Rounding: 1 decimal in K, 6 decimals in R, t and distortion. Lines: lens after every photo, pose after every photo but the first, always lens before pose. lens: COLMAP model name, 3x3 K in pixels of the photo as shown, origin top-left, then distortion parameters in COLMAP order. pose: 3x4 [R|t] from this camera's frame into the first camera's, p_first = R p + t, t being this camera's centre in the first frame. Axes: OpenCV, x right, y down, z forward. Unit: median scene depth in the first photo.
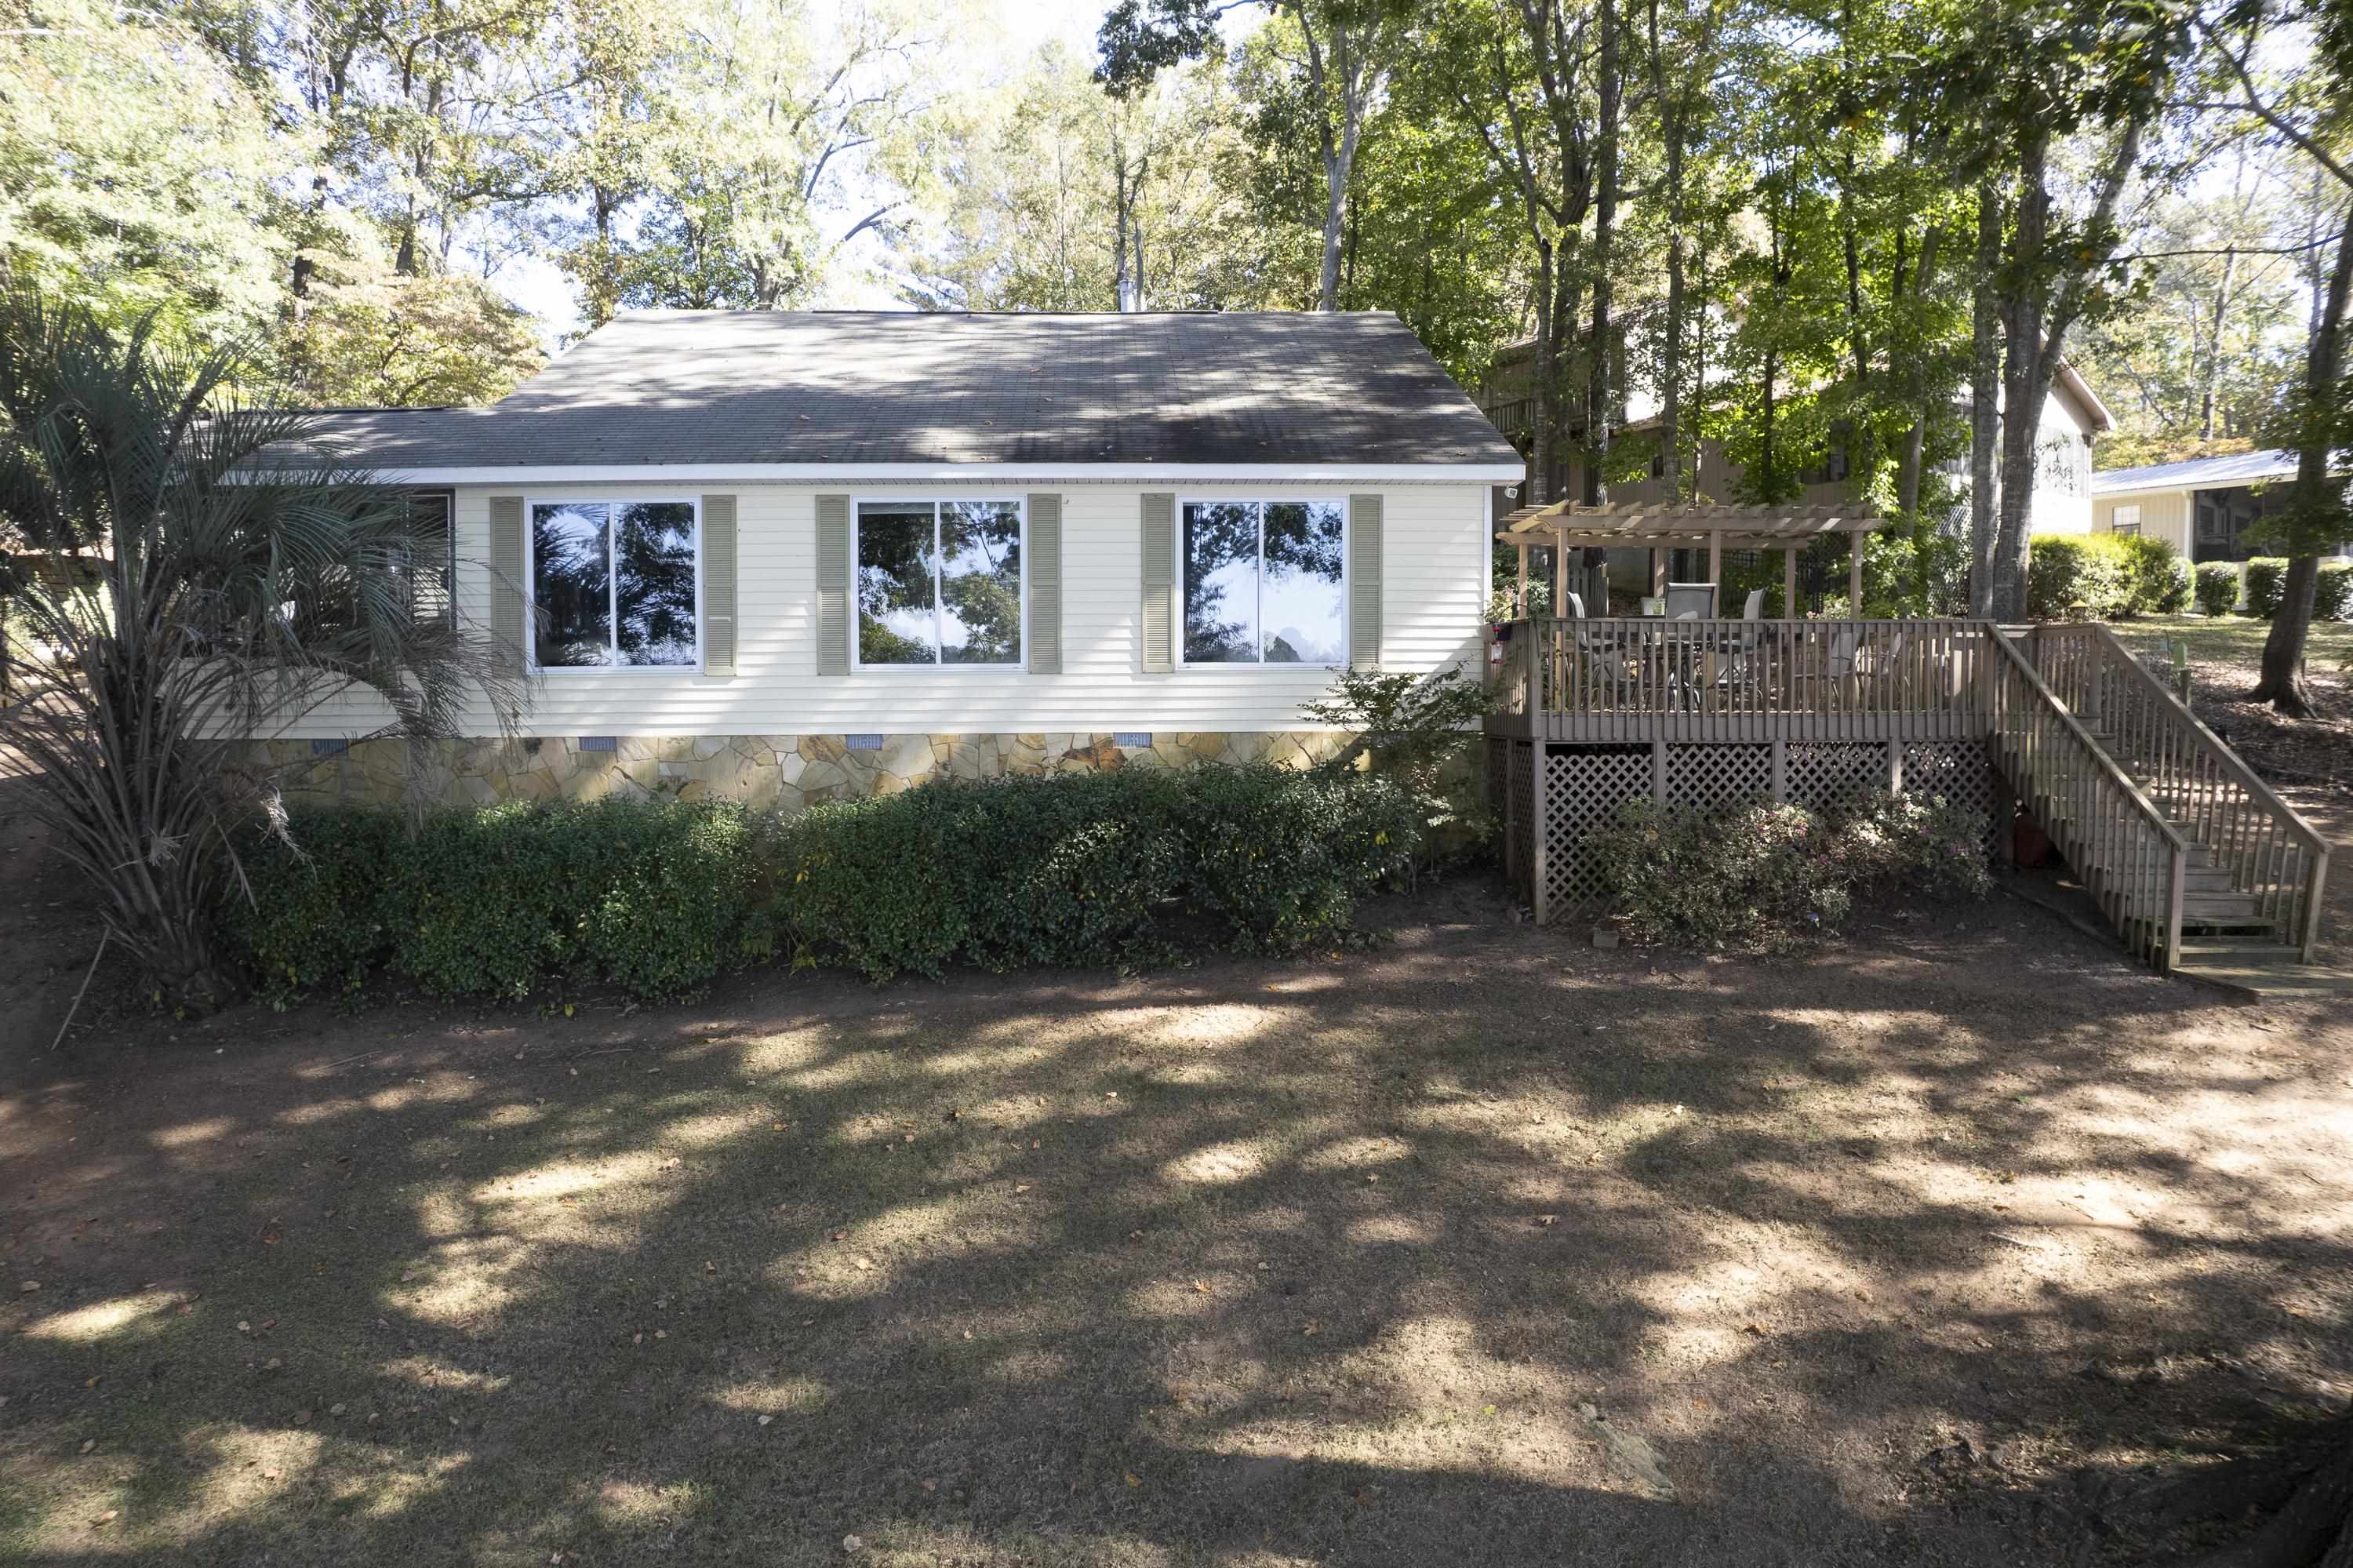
lens RADIAL K [[1478.1, 0, 1192.7], [0, 1478.1, 787.1], [0, 0, 1]] dist [-0.076930, 0.064053]
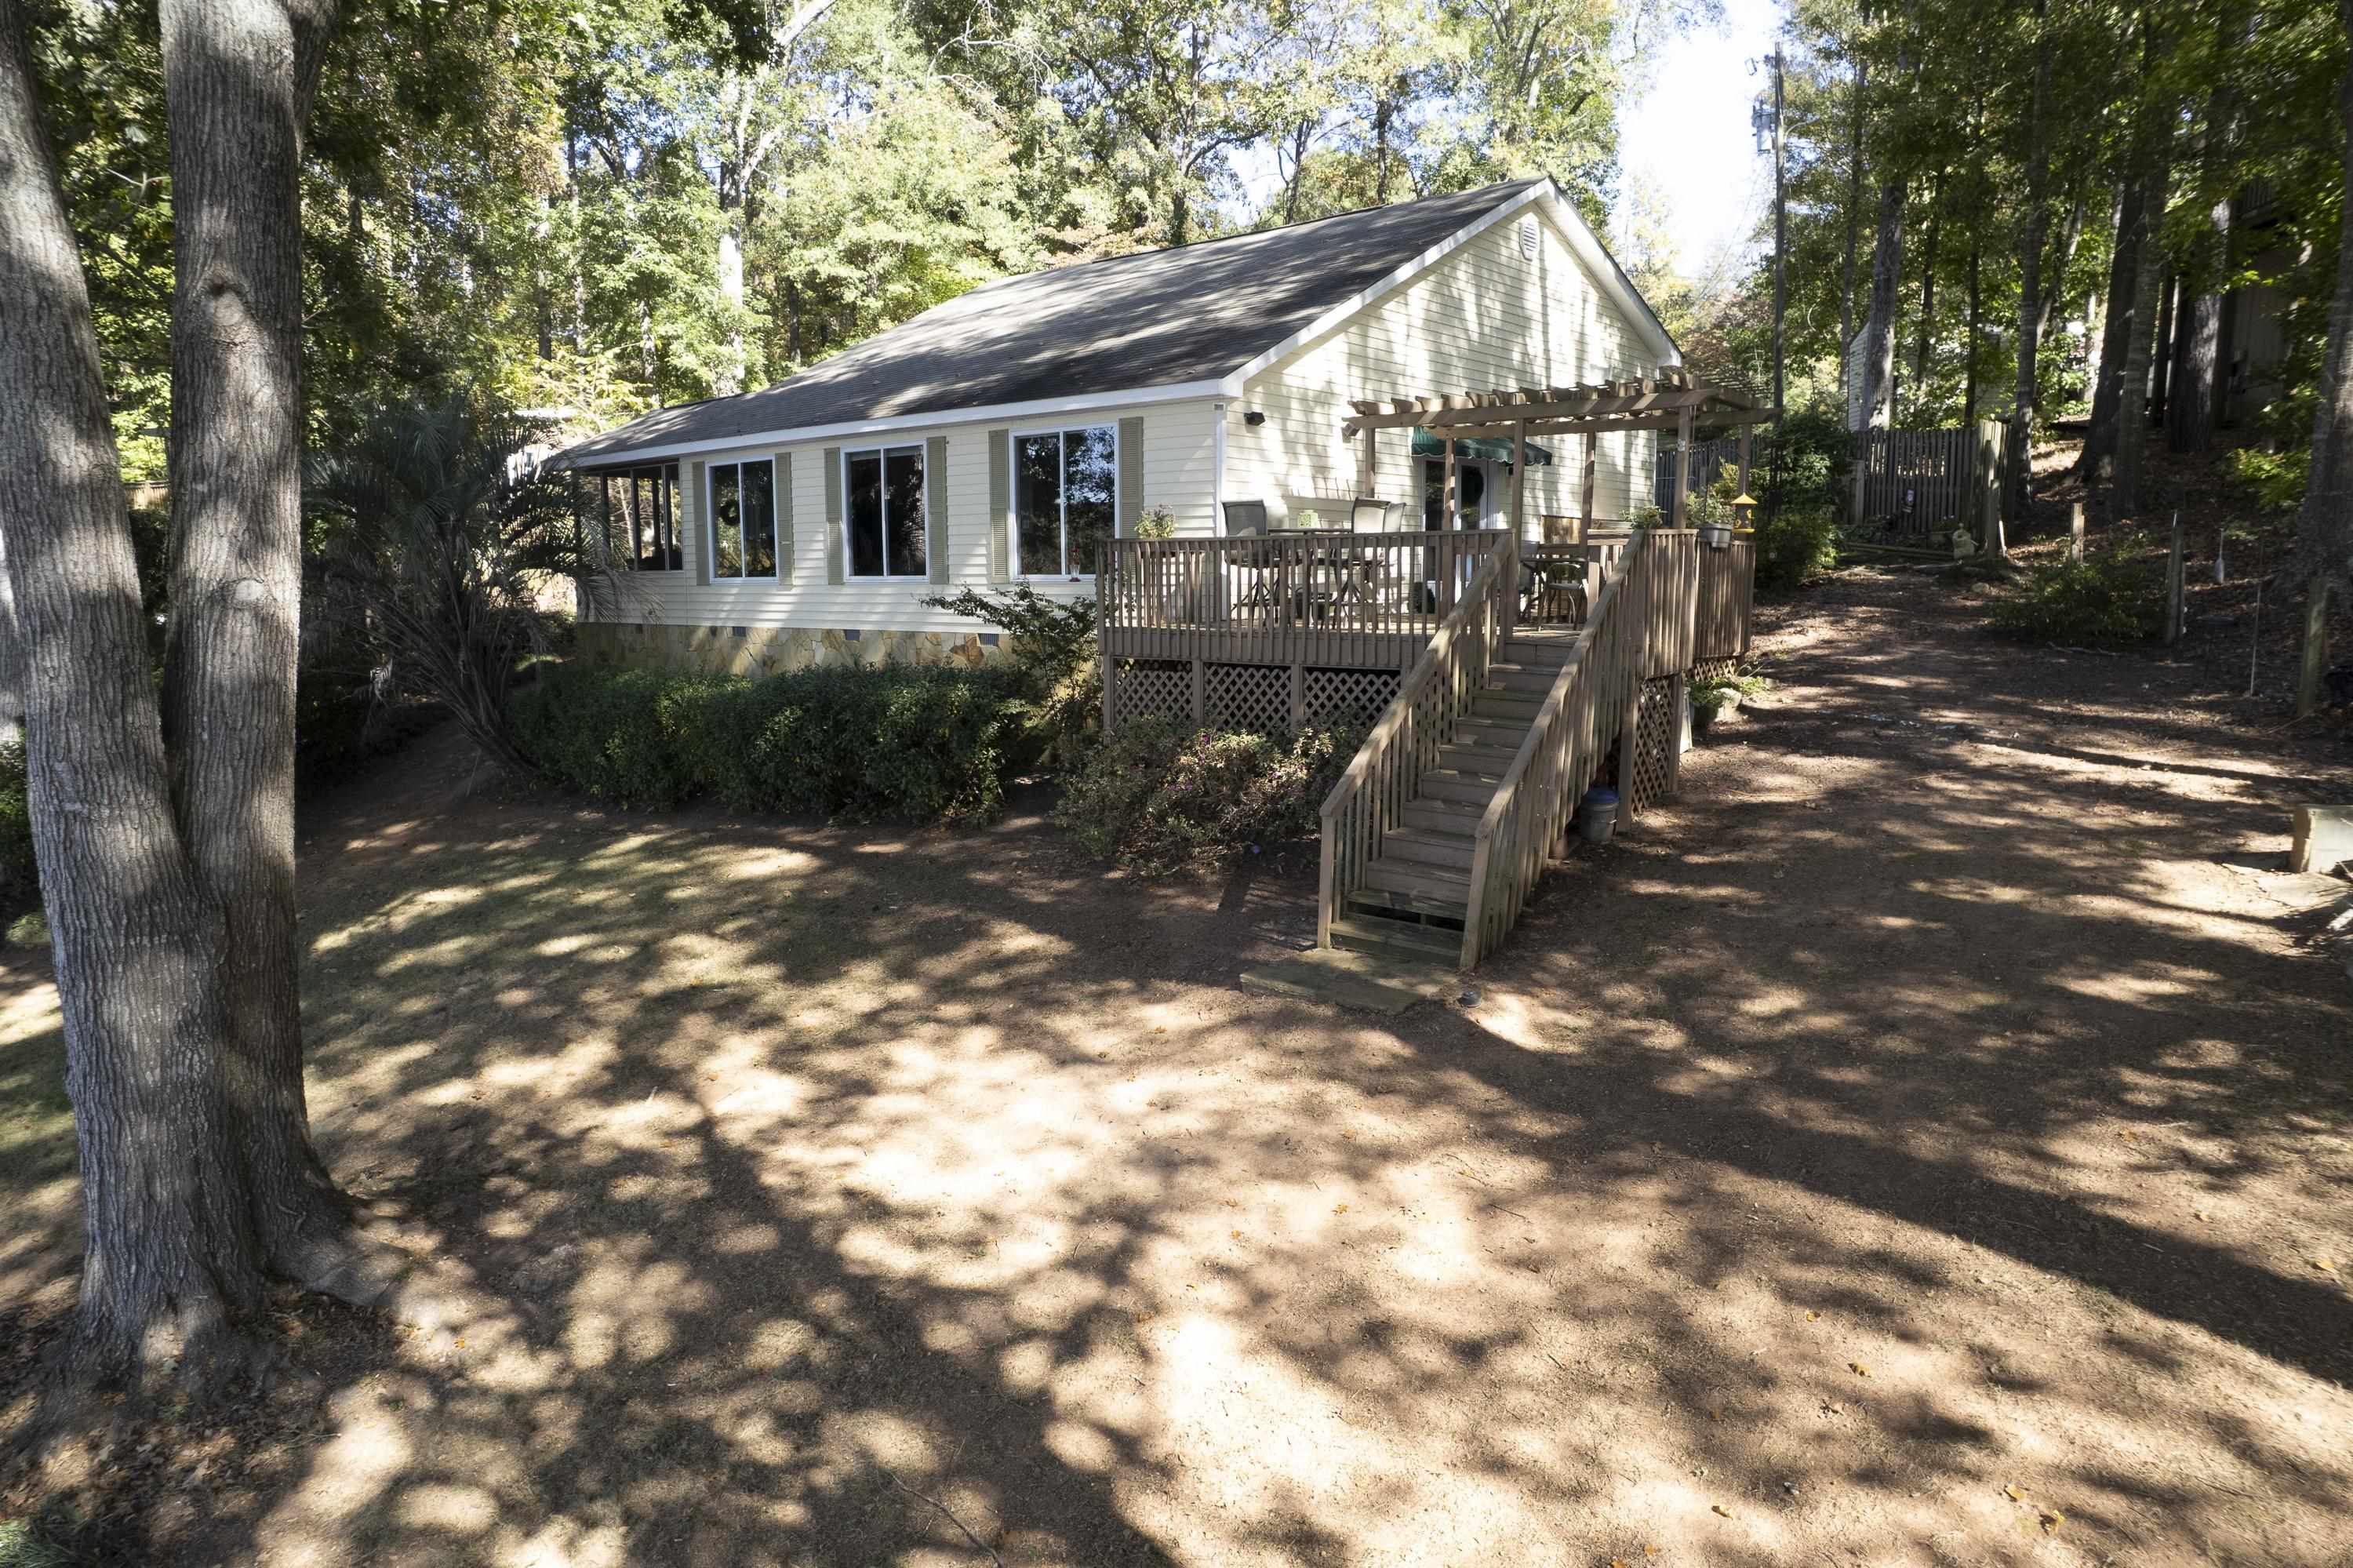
lens RADIAL K [[1478.1, 0, 1192.7], [0, 1478.1, 787.1], [0, 0, 1]] dist [-0.076930, 0.064053]
pose [[0.735419, 0.097336, -0.670586, 0.917203], [-0.030779, 0.993406, 0.110438, -0.051105], [0.676913, -0.060579, 0.733566, 0.229798]]
